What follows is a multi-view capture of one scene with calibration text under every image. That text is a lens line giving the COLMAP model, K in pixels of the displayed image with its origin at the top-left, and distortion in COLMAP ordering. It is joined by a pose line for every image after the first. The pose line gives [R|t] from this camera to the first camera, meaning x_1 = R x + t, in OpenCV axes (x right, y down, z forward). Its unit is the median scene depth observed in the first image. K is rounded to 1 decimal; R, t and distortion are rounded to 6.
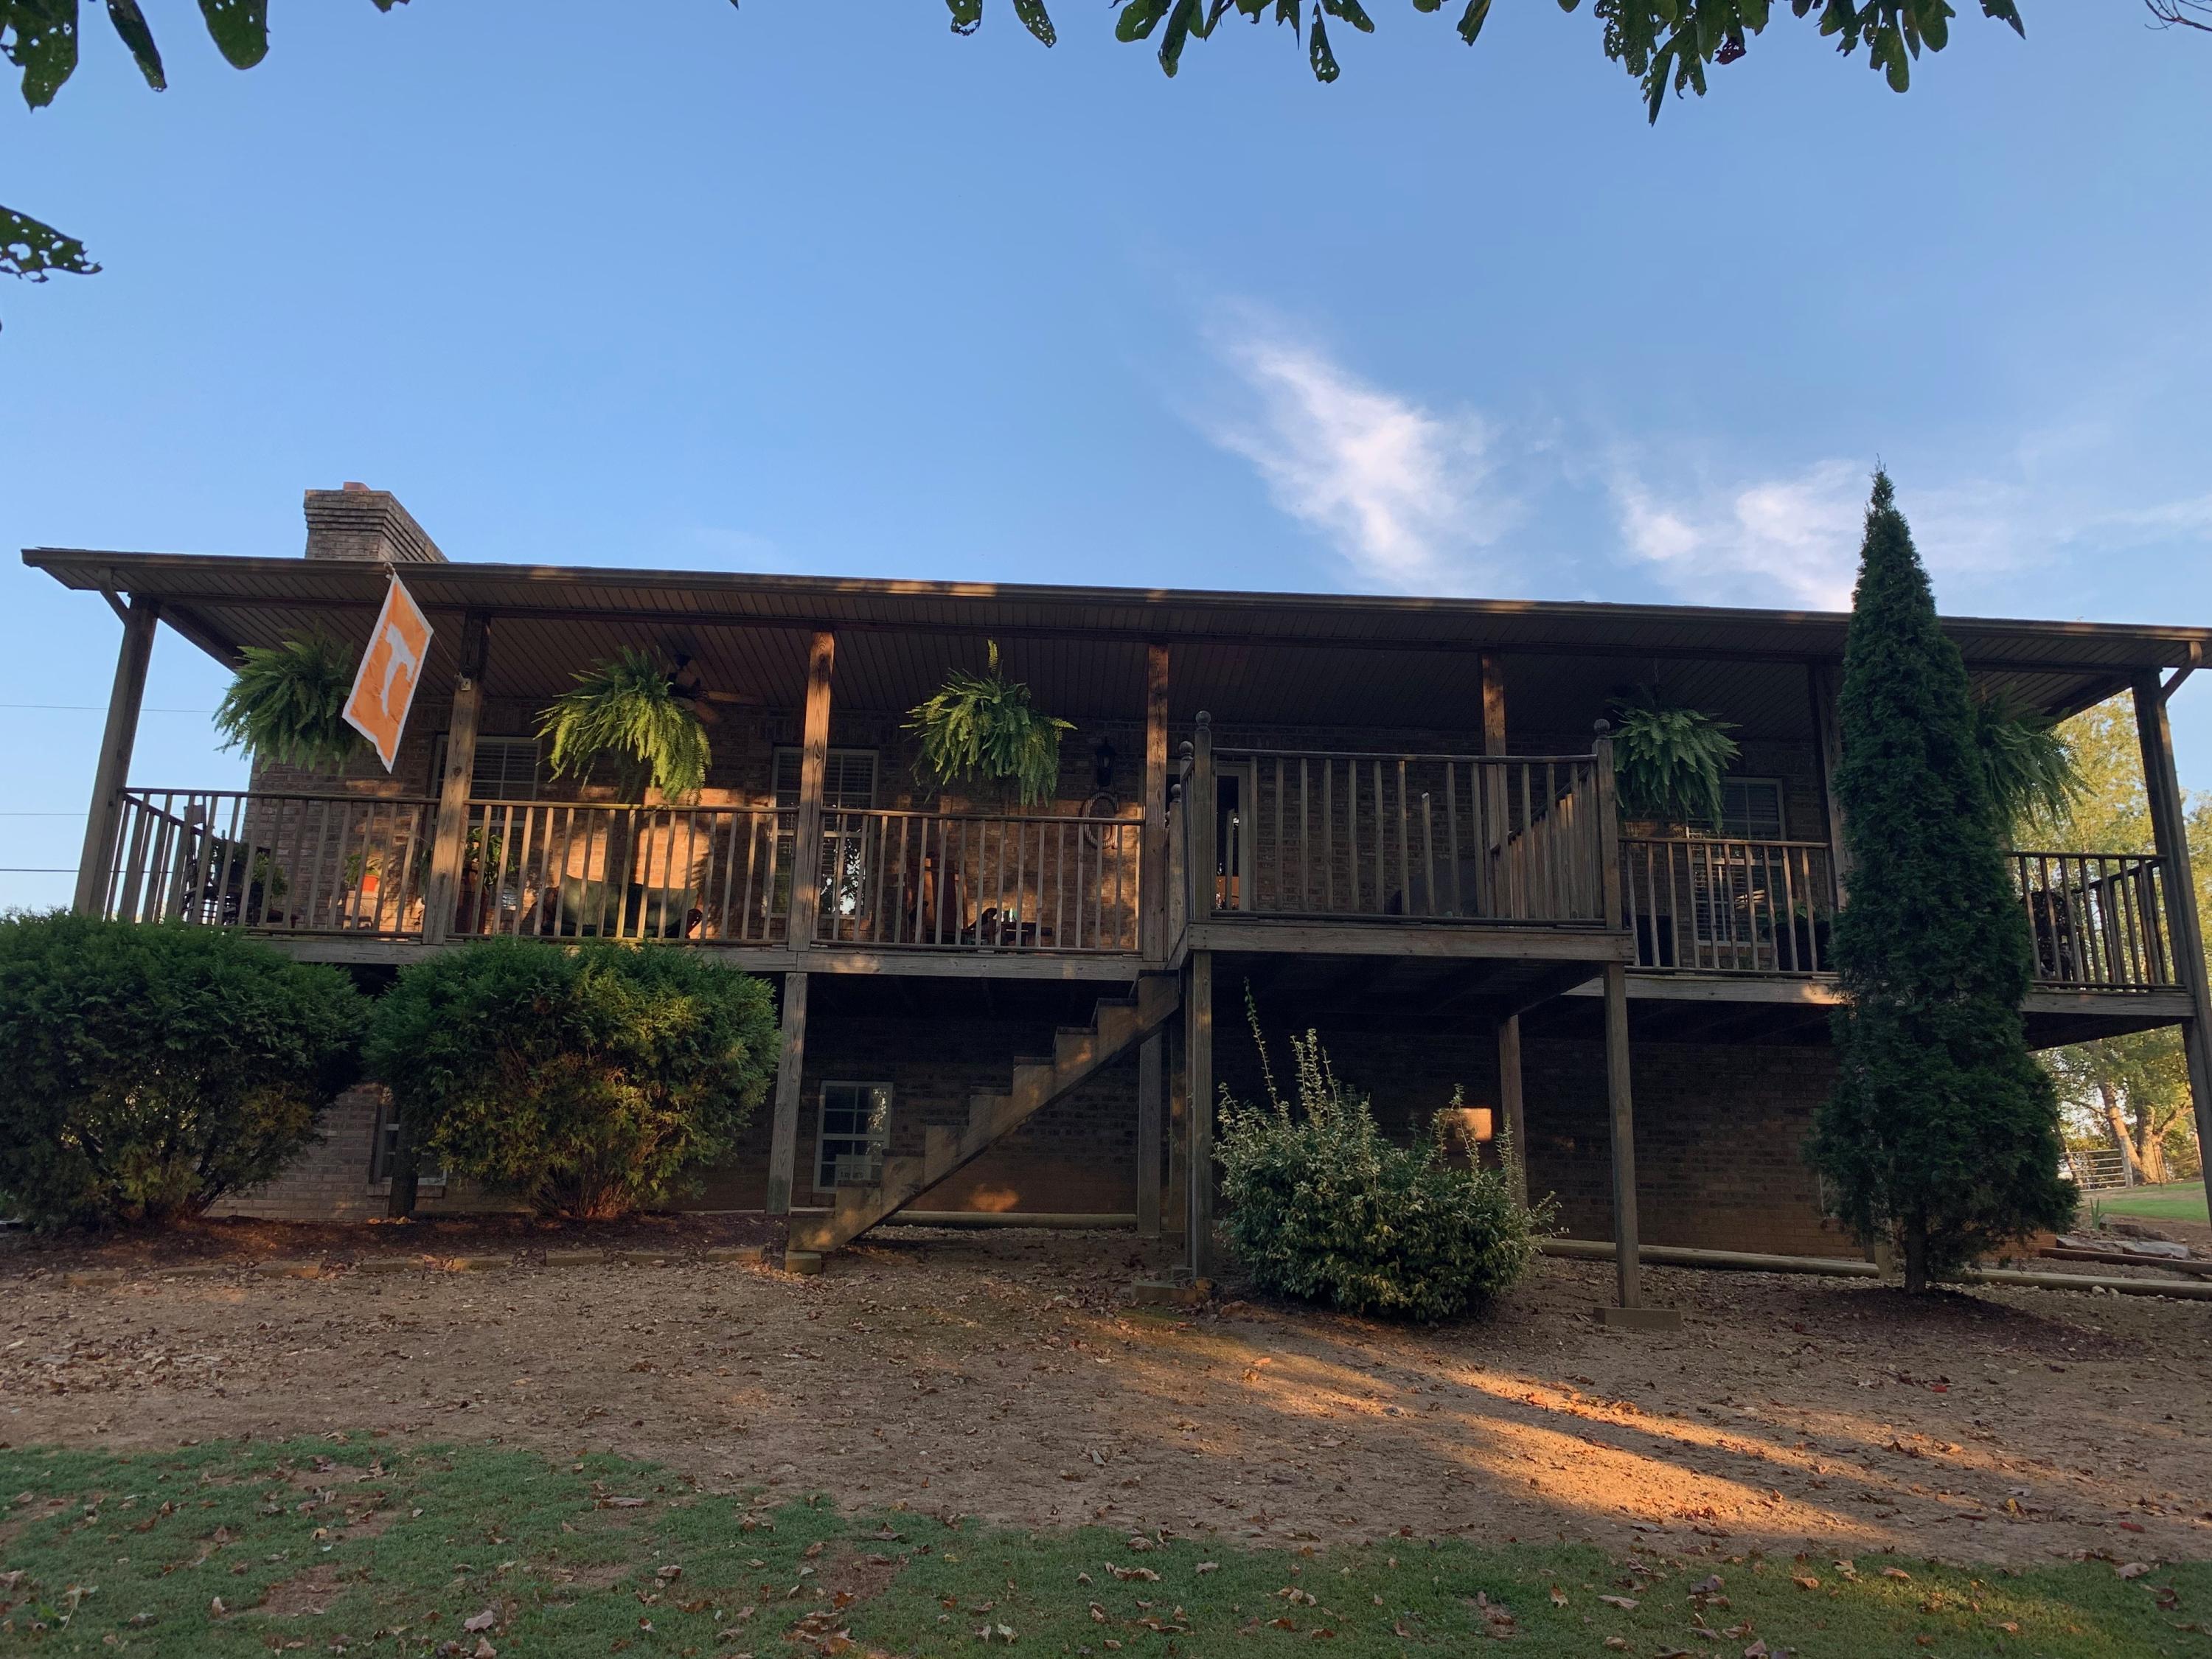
lens RADIAL K [[1705.8, 0, 1106.0], [0, 1705.8, 829.5], [0, 0, 1]] dist [0.073887, -0.080049]
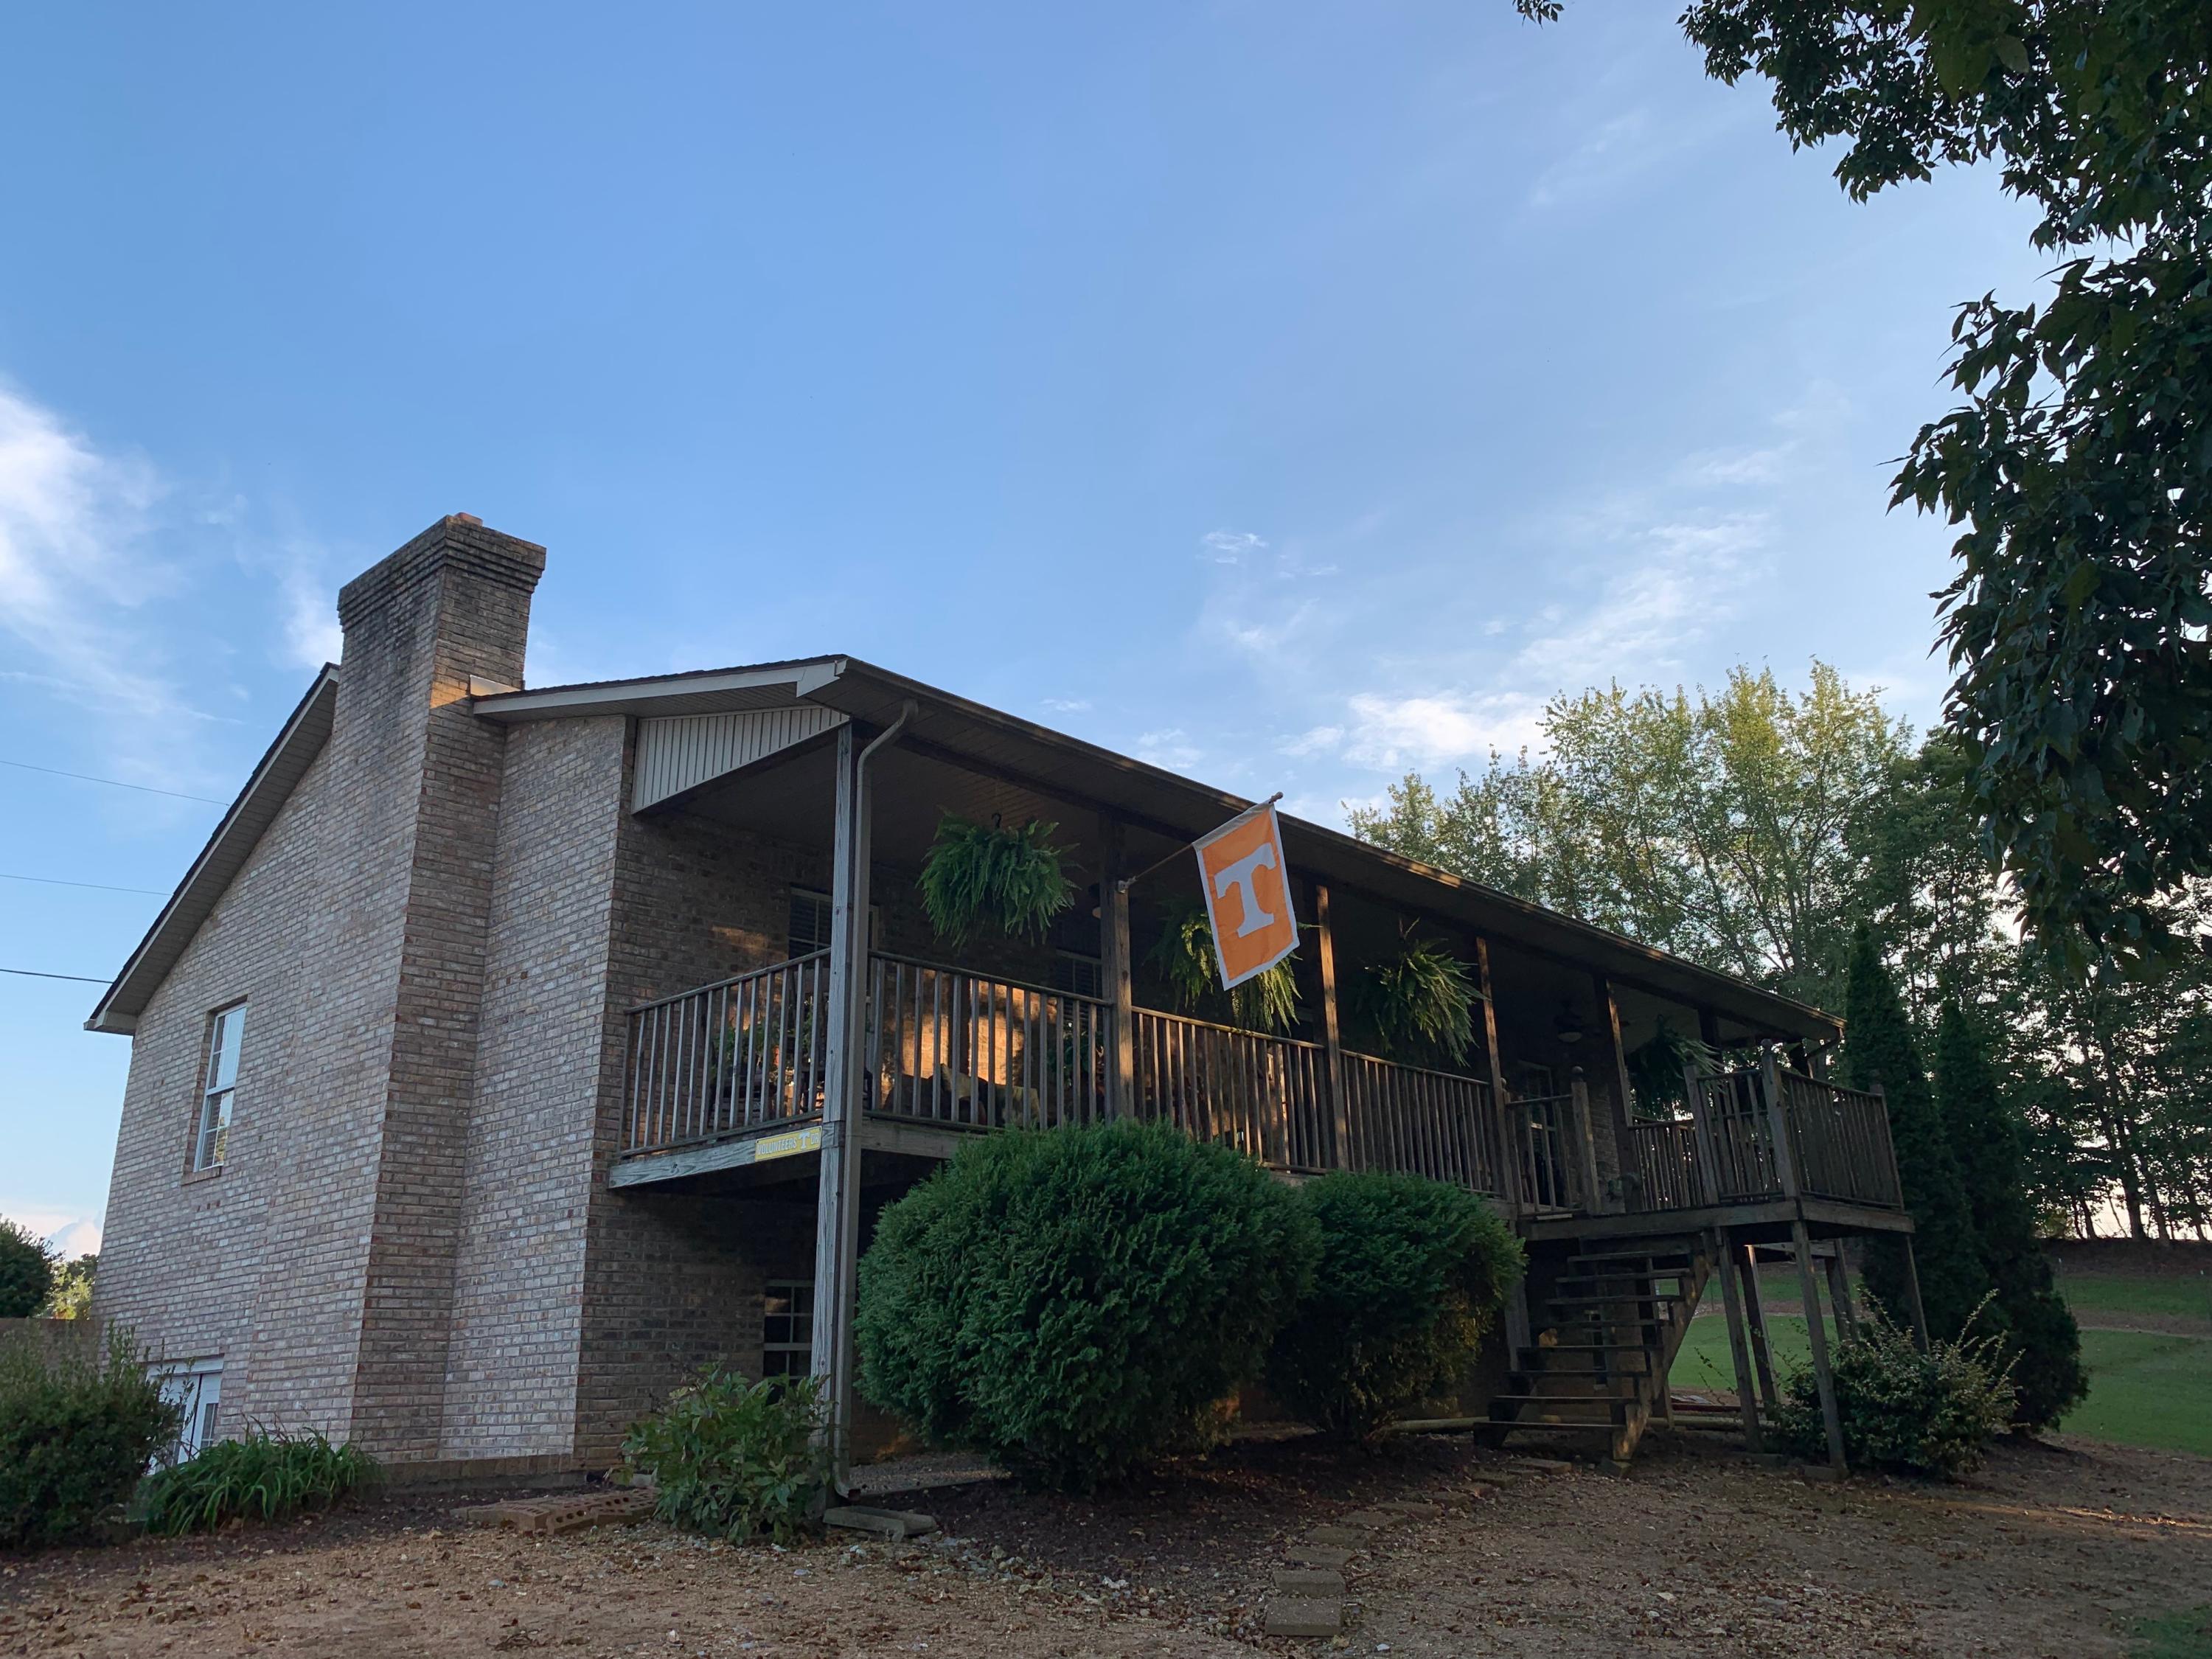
lens RADIAL K [[1660.6, 0, 1106.0], [0, 1660.6, 829.5], [0, 0, 1]] dist [0.086894, 0.002215]
pose [[0.698586, 0.183456, 0.691608, -0.884521], [-0.128637, 0.983025, -0.130823, 0.007996], [-0.703868, 0.002425, 0.710327, 0.280326]]
